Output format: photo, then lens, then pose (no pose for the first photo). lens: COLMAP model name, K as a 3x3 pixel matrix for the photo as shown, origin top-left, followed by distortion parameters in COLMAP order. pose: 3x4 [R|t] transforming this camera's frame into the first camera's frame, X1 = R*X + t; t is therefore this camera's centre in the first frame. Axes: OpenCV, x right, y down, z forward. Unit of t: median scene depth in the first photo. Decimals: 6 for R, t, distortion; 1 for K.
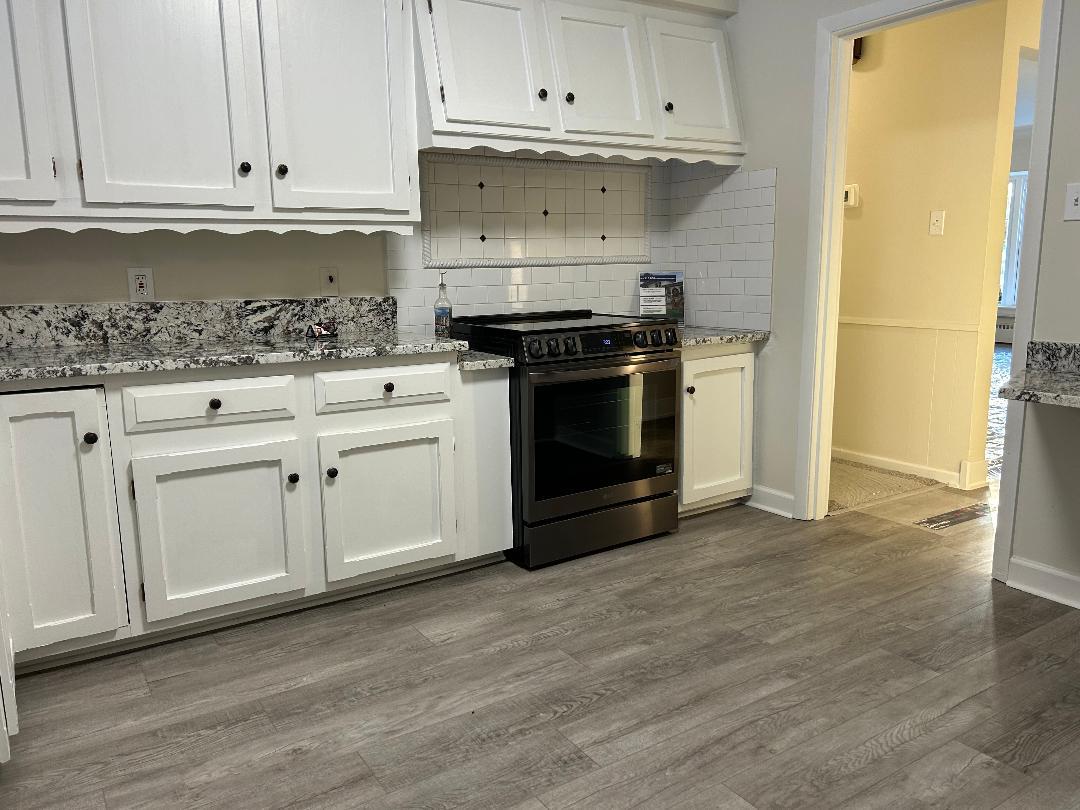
lens RADIAL K [[808.9, 0, 535.0], [0, 808.9, 409.5], [0, 0, 1]] dist [0.066736, -0.076304]
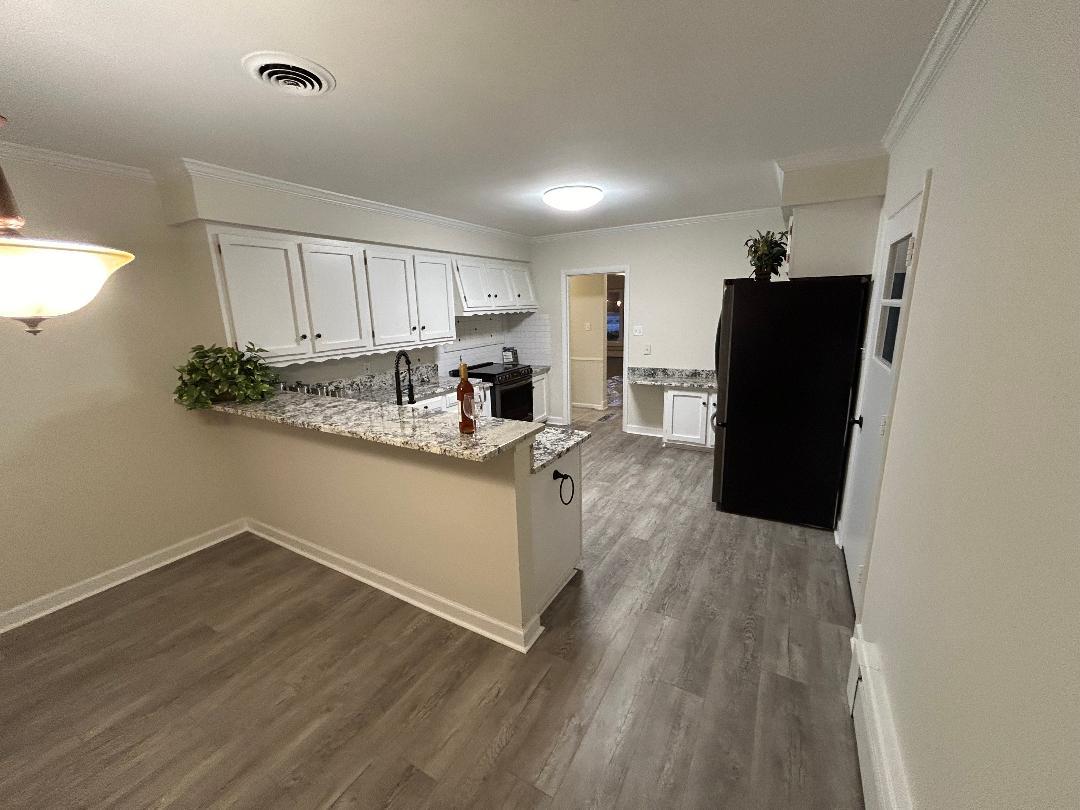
lens RADIAL K [[435.4, 0, 541.7], [0, 435.4, 402.8], [0, 0, 1]] dist [0.001425, 0.000100]
pose [[0.885952, -0.110278, 0.450476, -0.630334], [0.097938, 0.993900, 0.050694, -0.055623], [-0.453318, -0.000794, 0.891348, -0.570357]]
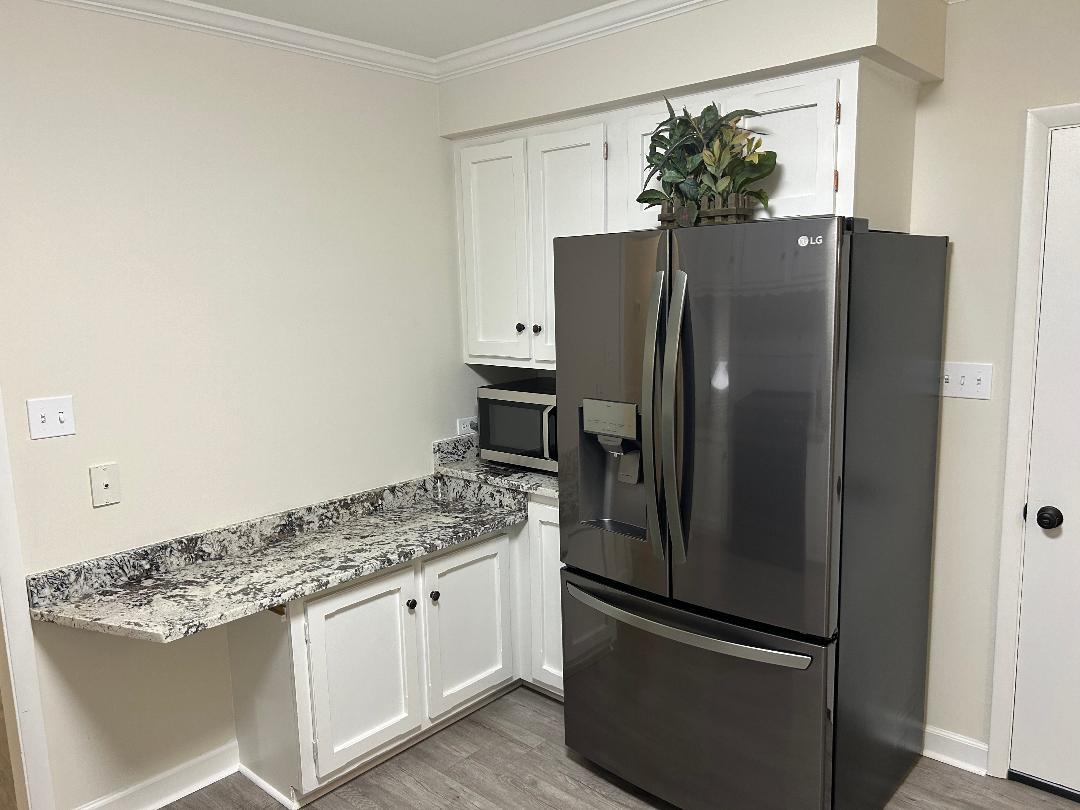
lens RADIAL K [[808.7, 0, 544.7], [0, 808.7, 401.9], [0, 0, 1]] dist [0.064200, -0.073712]
pose [[-0.262160, -0.118863, 0.957676, -0.308301], [0.205509, 0.962745, 0.175749, -0.280214], [-0.942888, 0.242885, -0.227966, 0.605888]]
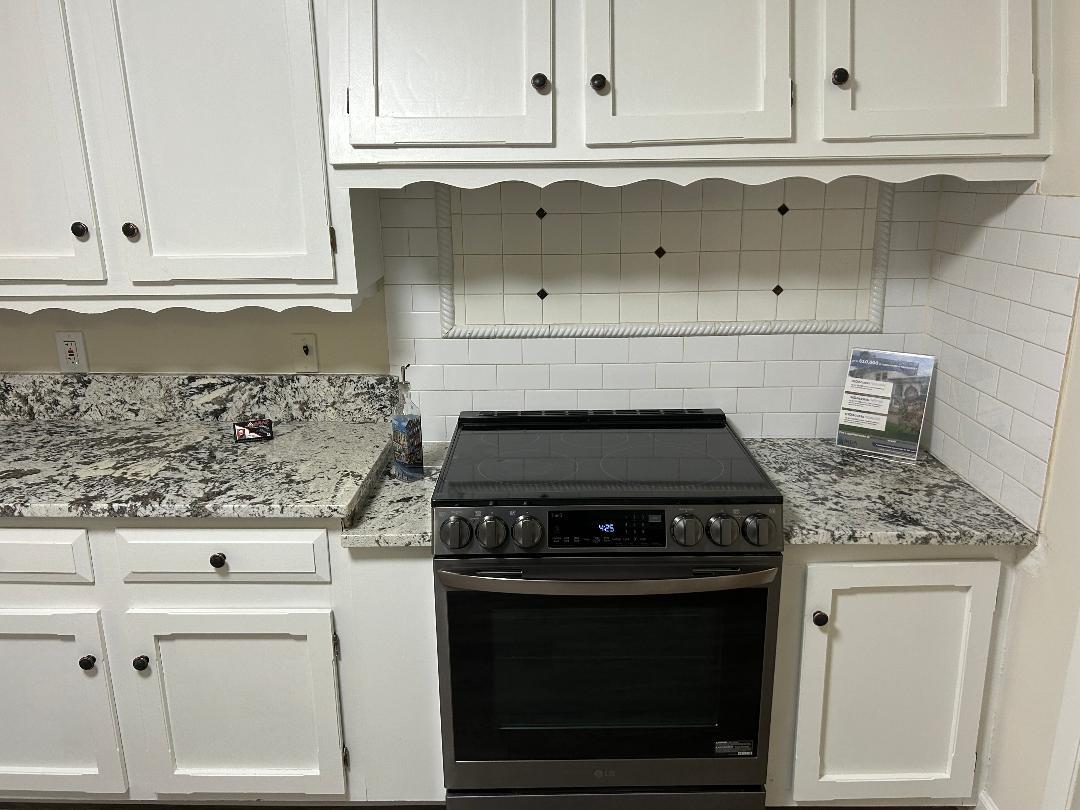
lens RADIAL K [[851.1, 0, 551.9], [0, 851.1, 407.0], [0, 0, 1]] dist [0.047816, -0.055747]
pose [[0.837132, 0.157835, -0.523735, 0.382061], [-0.103602, 0.985886, 0.131514, -0.260275], [0.537100, -0.055835, 0.841668, 0.526315]]
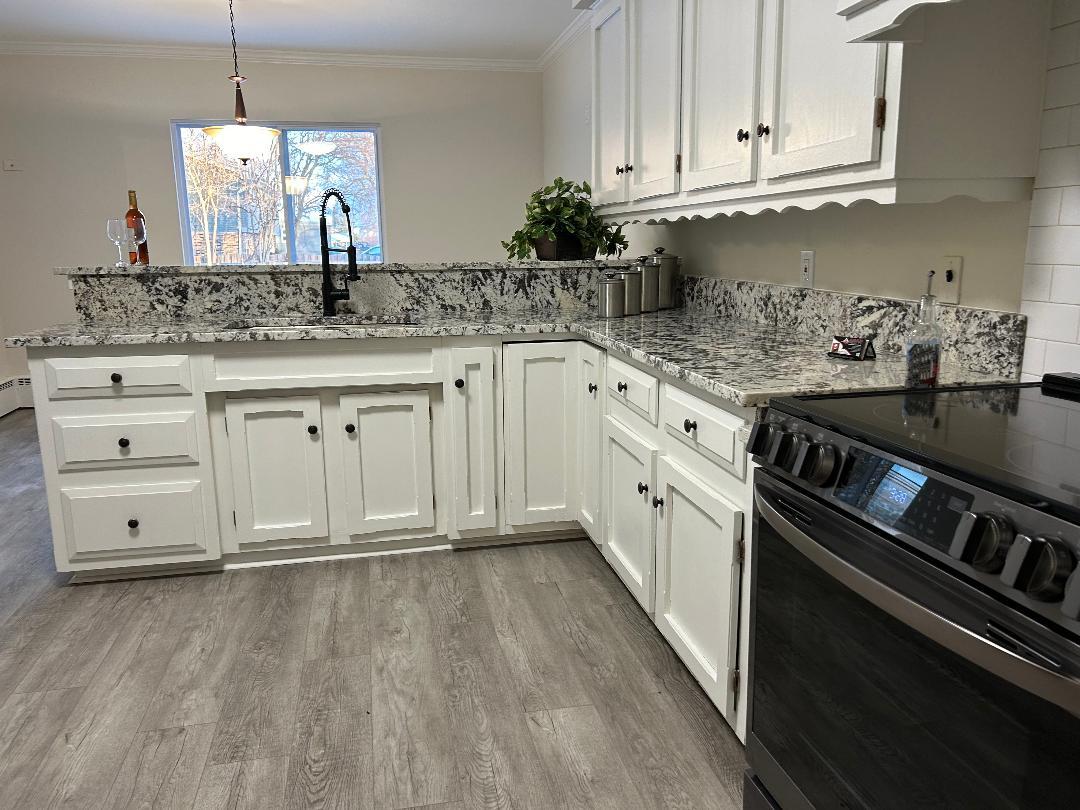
lens RADIAL K [[808.9, 0, 535.0], [0, 808.9, 409.5], [0, 0, 1]] dist [0.066736, -0.076304]
pose [[-0.357073, 0.208273, -0.910561, 0.499733], [-0.153048, 0.948605, 0.276992, -0.209513], [0.921453, 0.238266, -0.306846, 1.032329]]
